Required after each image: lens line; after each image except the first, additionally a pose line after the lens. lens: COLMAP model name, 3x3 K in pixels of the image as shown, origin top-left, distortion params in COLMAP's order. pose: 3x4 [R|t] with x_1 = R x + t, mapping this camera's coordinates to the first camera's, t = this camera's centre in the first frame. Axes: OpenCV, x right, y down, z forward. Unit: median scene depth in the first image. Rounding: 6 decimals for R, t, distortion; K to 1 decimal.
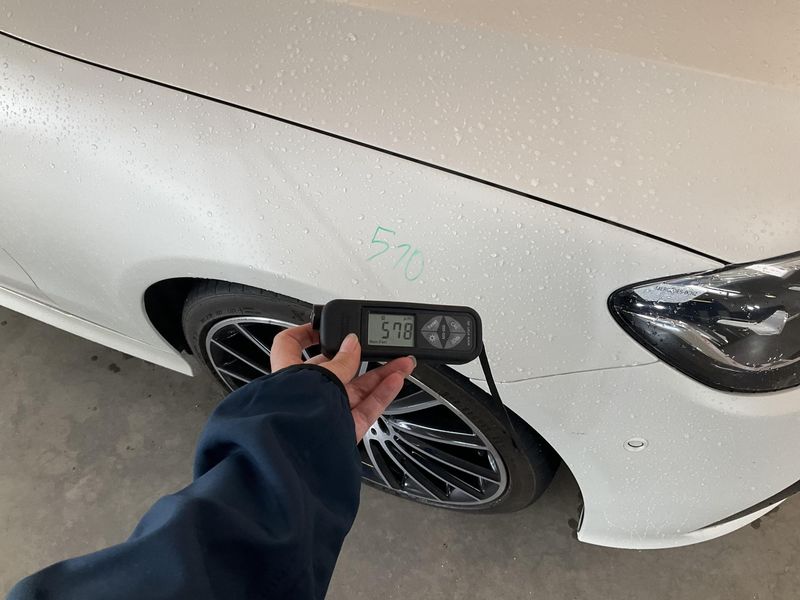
lens RADIAL K [[676.3, 0, 398.2], [0, 676.3, 298.1], [0, 0, 1]] dist [0.030481, -0.060428]
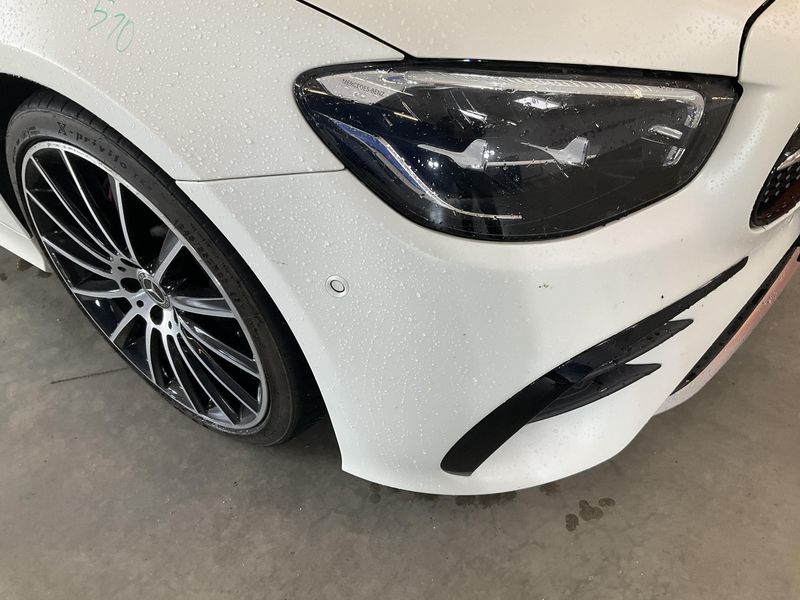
lens RADIAL K [[676.3, 0, 400.2], [0, 676.3, 298.8], [0, 0, 1]] dist [0.030481, -0.060428]
pose [[0.978129, 0.186038, -0.093028, 0.342483], [-0.199135, 0.966743, -0.160476, 0.236976], [0.060079, 0.175491, 0.982646, 0.070867]]
